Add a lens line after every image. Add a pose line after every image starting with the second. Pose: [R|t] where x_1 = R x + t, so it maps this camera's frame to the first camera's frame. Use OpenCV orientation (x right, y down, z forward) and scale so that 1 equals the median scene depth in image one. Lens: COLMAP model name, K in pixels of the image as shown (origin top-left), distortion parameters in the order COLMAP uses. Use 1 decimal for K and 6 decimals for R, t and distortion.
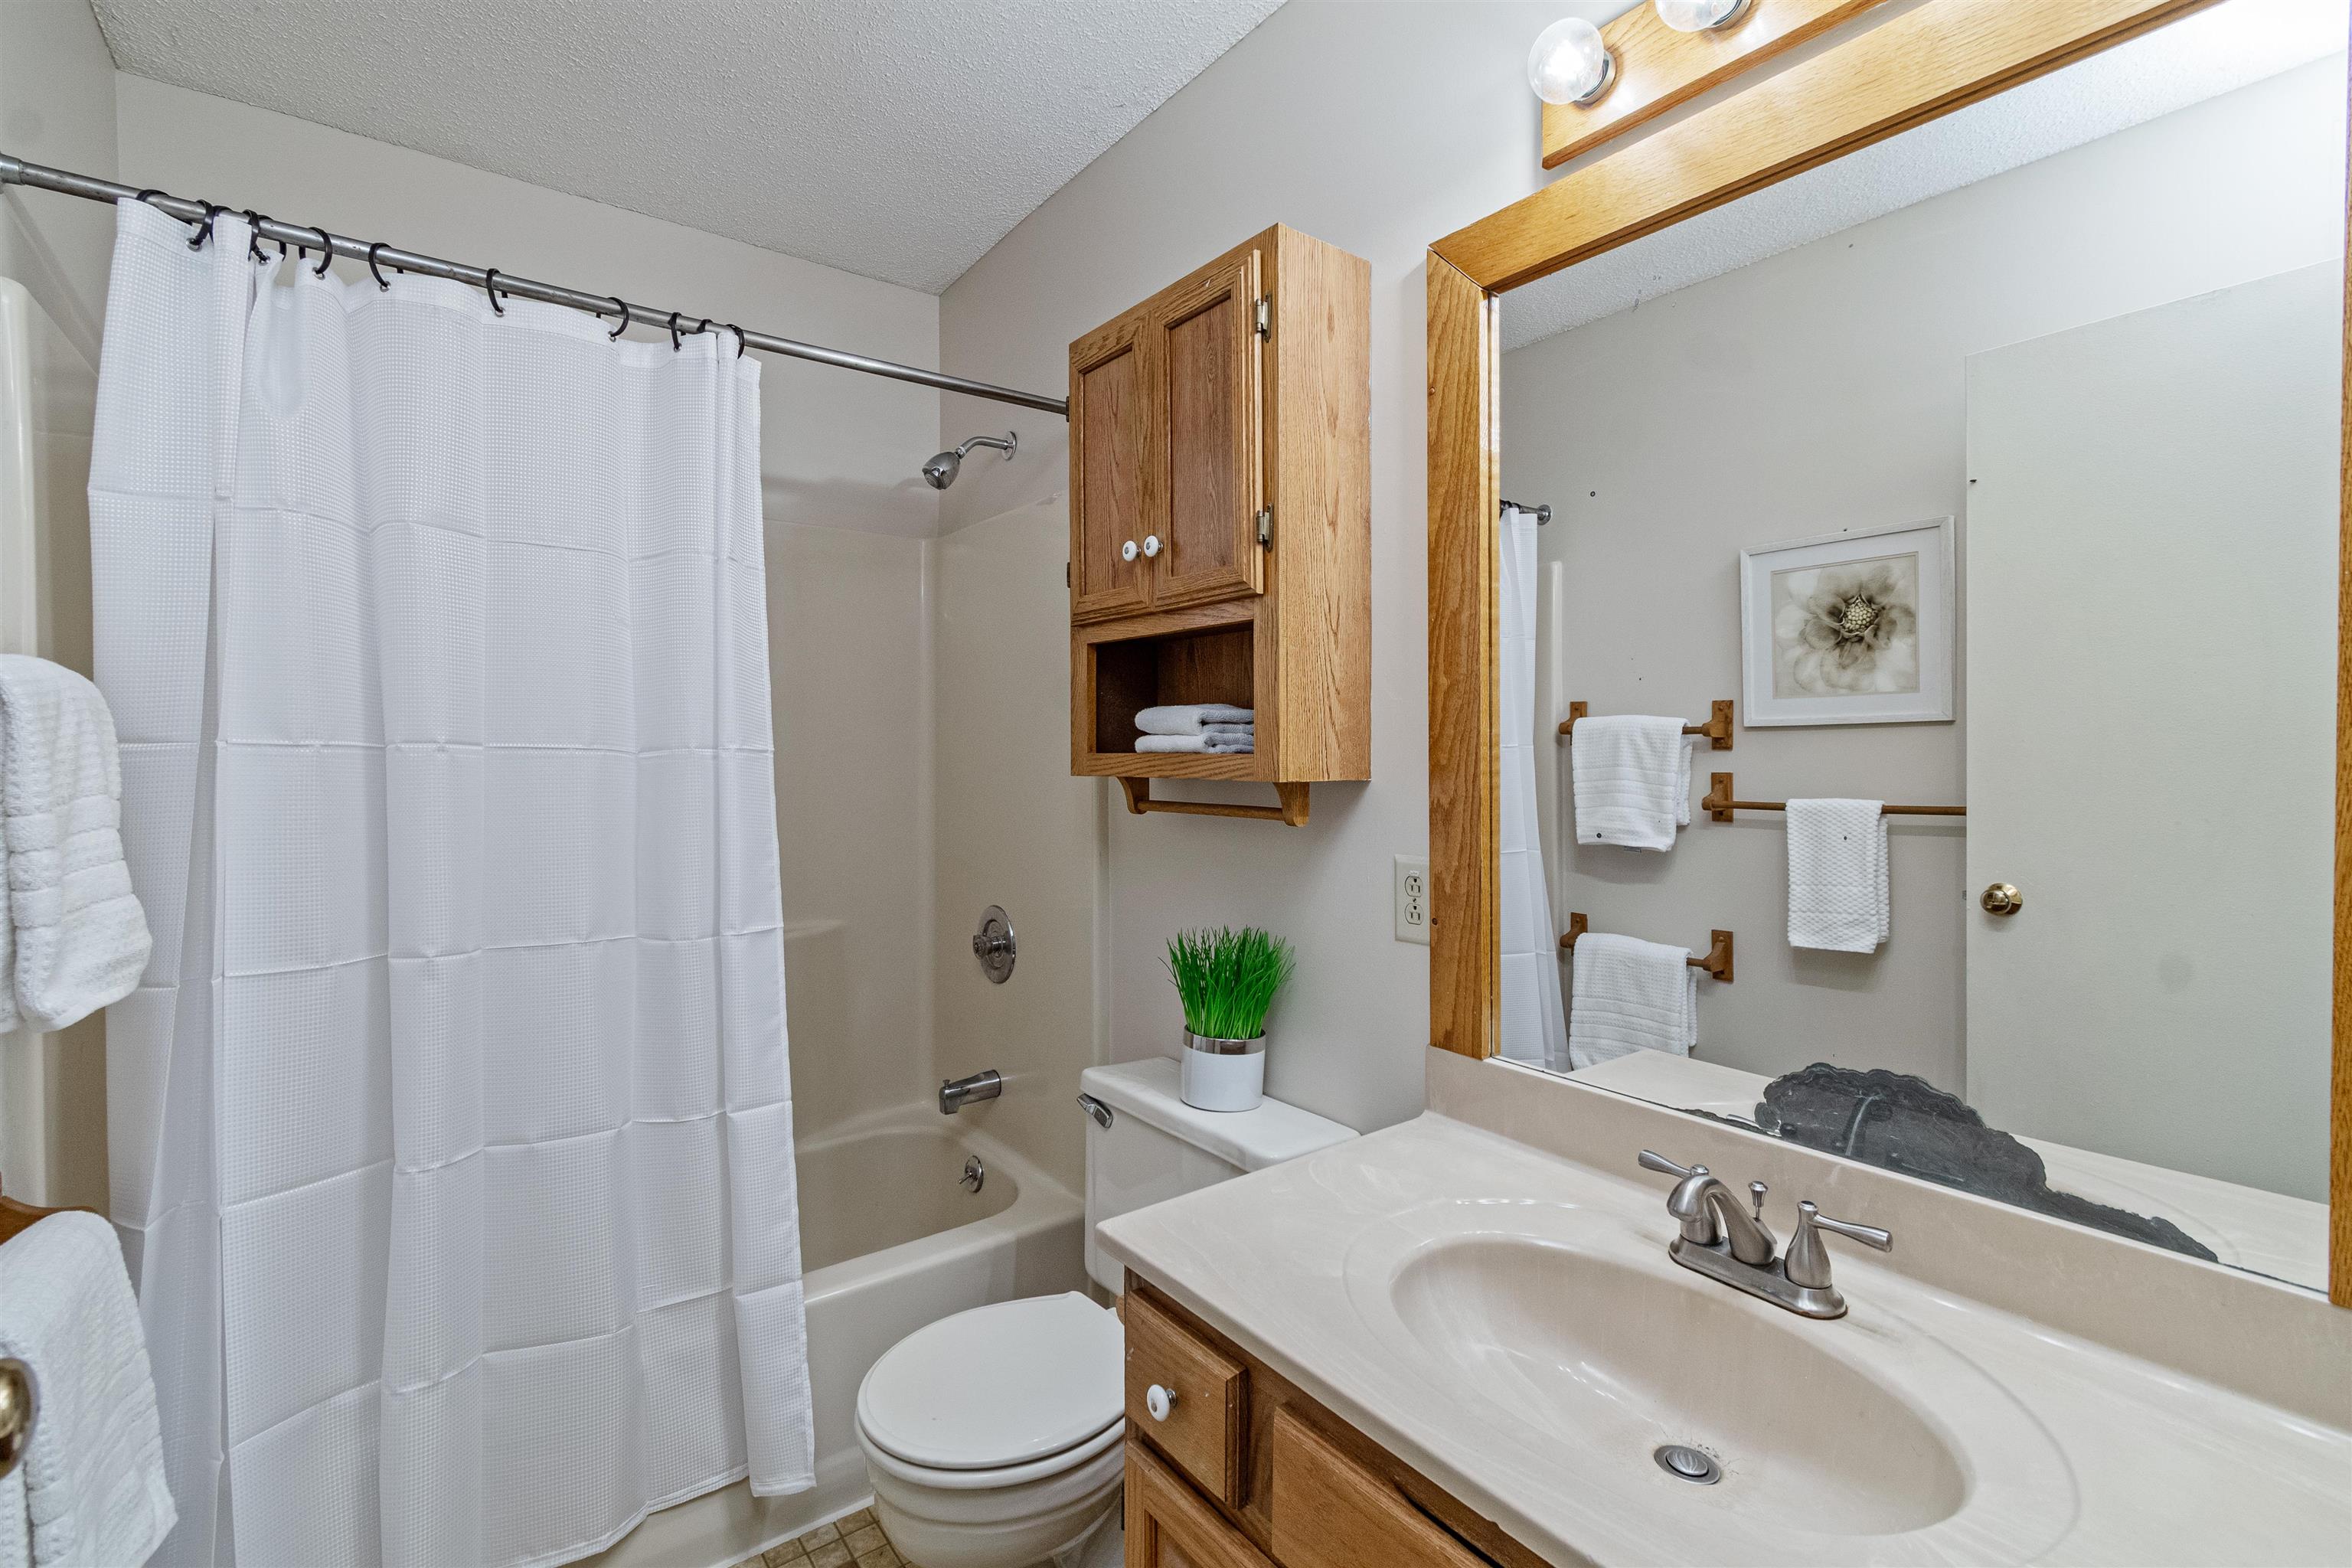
lens RADIAL K [[1053.9, 0, 1190.0], [0, 1053.9, 763.3], [0, 0, 1]] dist [-0.000653, 0.000092]
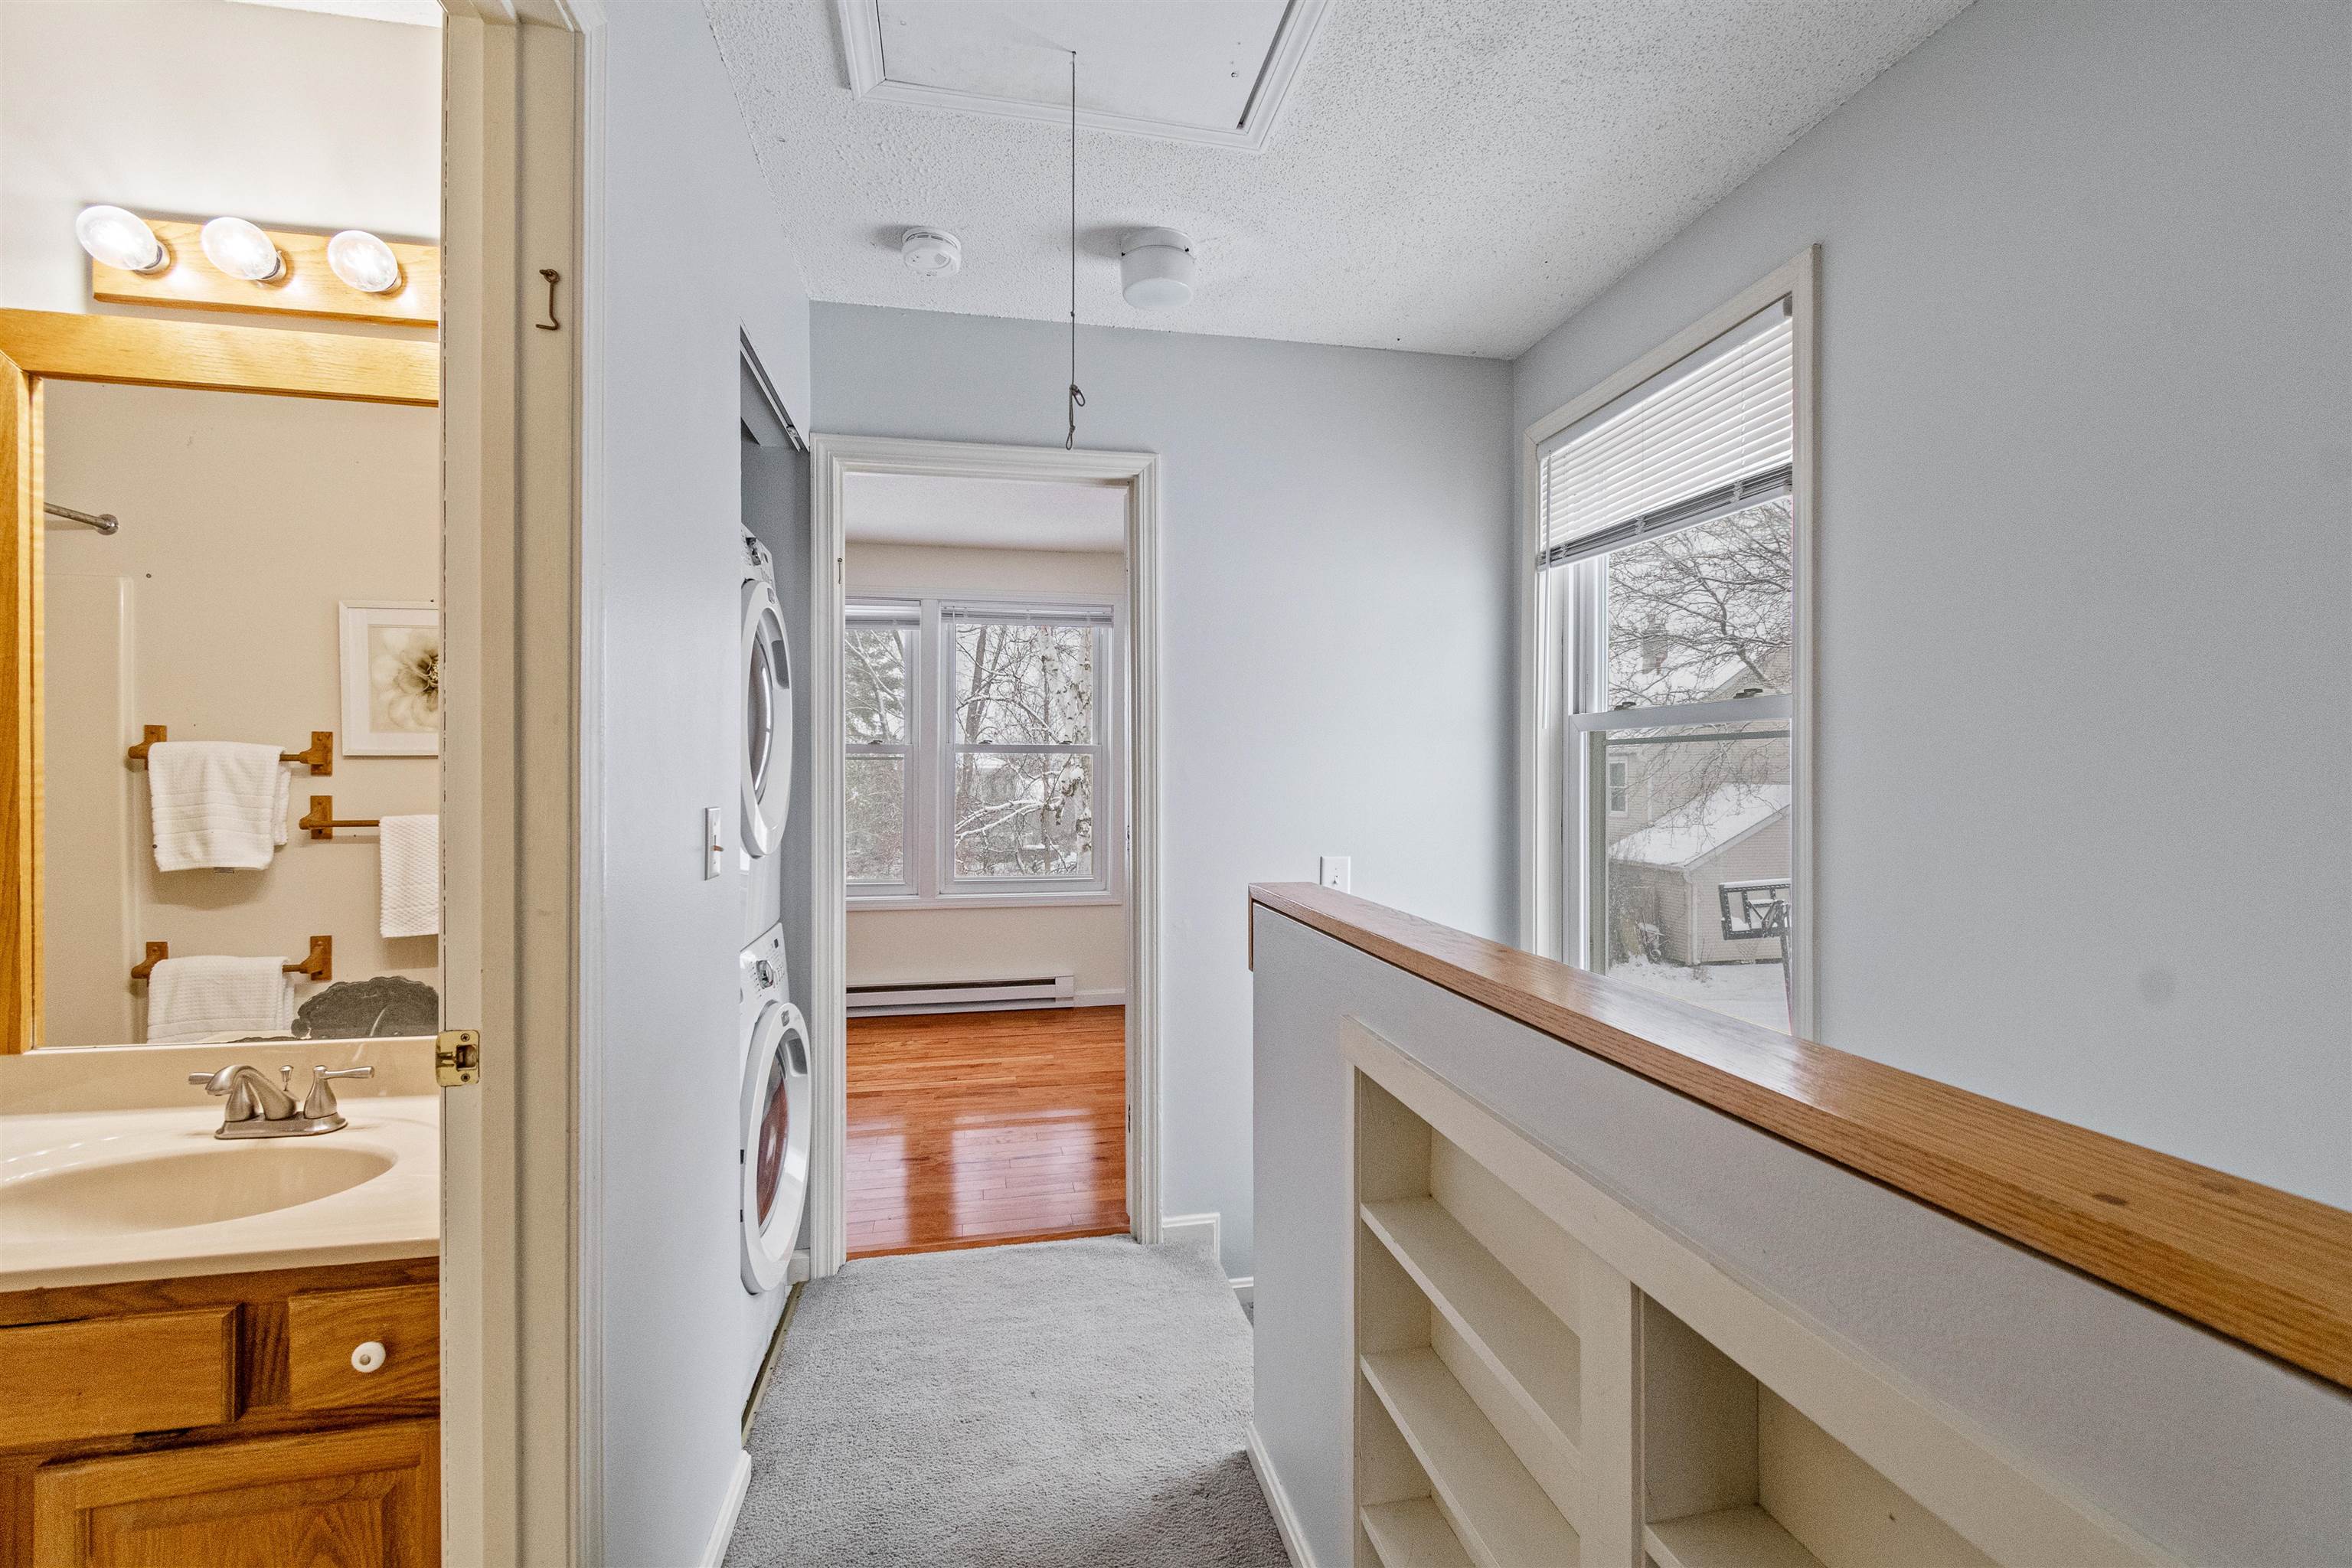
lens RADIAL K [[1071.8, 0, 1187.6], [0, 1071.8, 779.0], [0, 0, 1]] dist [0.003864, 0.001085]
pose [[0.450524, 0.001292, 0.892763, -0.113715], [0.004012, 0.999986, -0.003472, -0.001363], [-0.892755, 0.005146, 0.450513, -0.377061]]
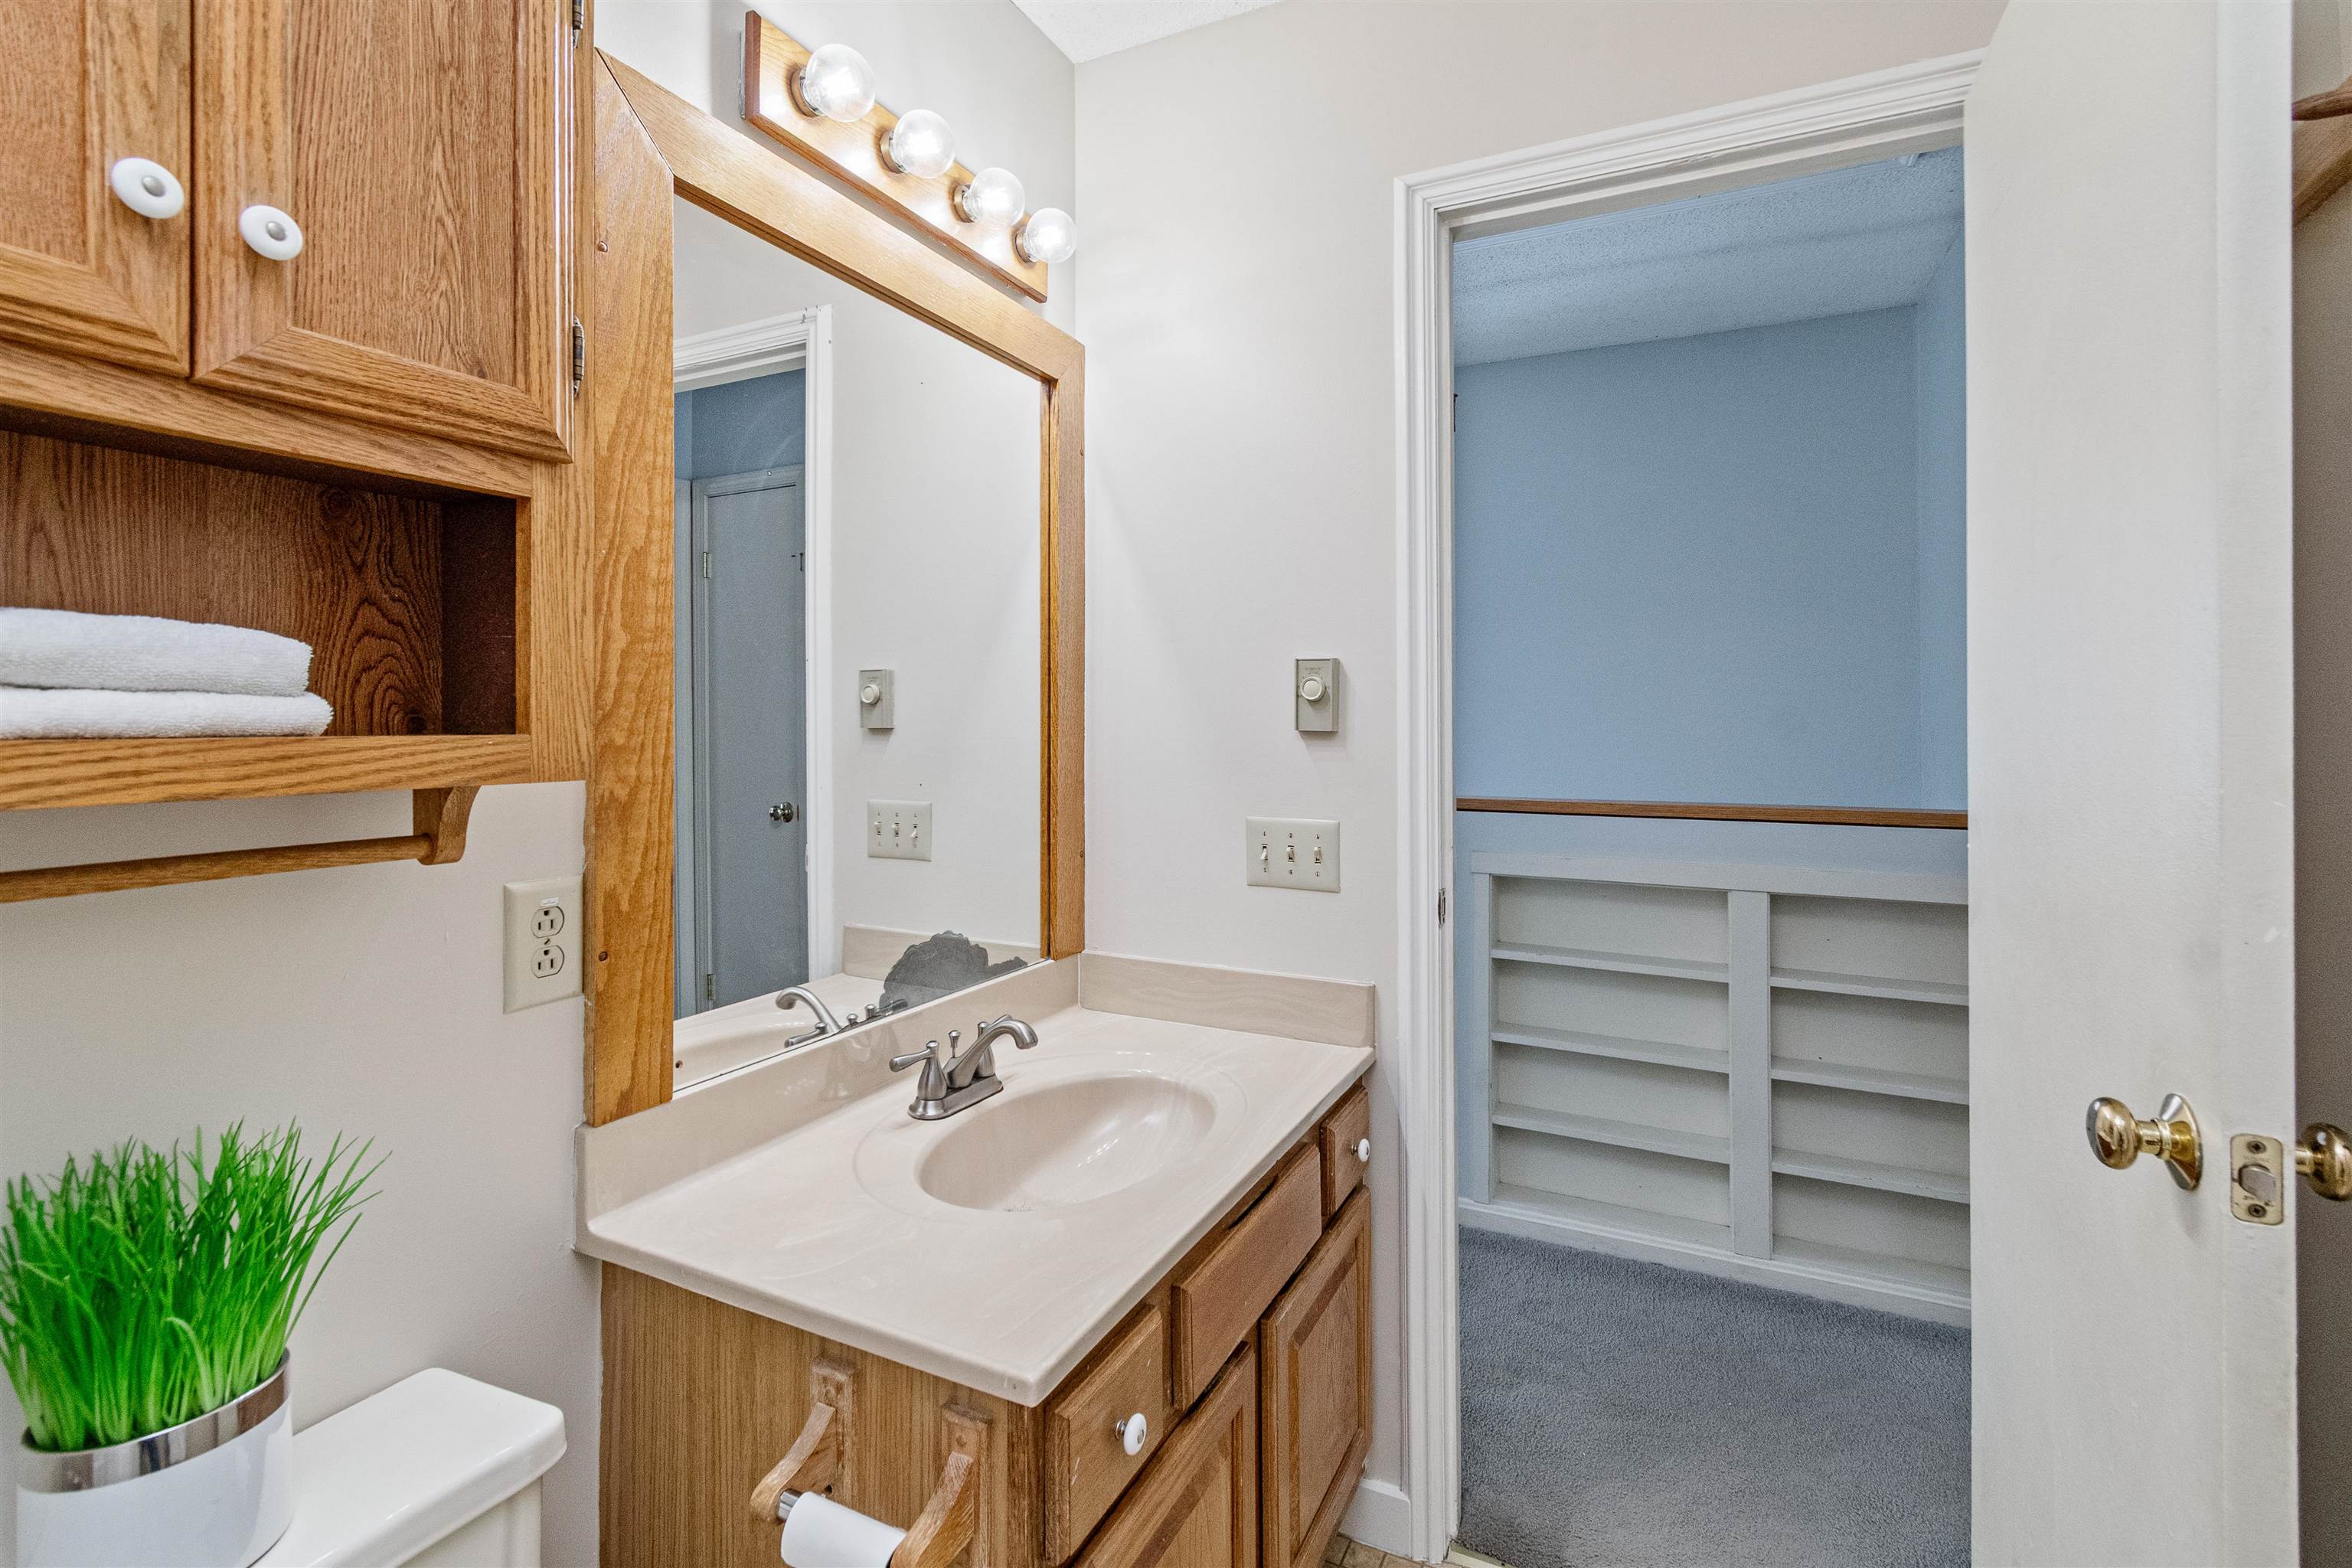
lens RADIAL K [[1064.7, 0, 1180.4], [0, 1064.7, 713.5], [0, 0, 1]] dist [0.000743, 0.000294]
pose [[-0.443603, 0.004116, 0.896214, -0.385092], [0.010770, 0.999942, 0.000738, -0.010921], [-0.896159, 0.009979, -0.443622, 0.597042]]
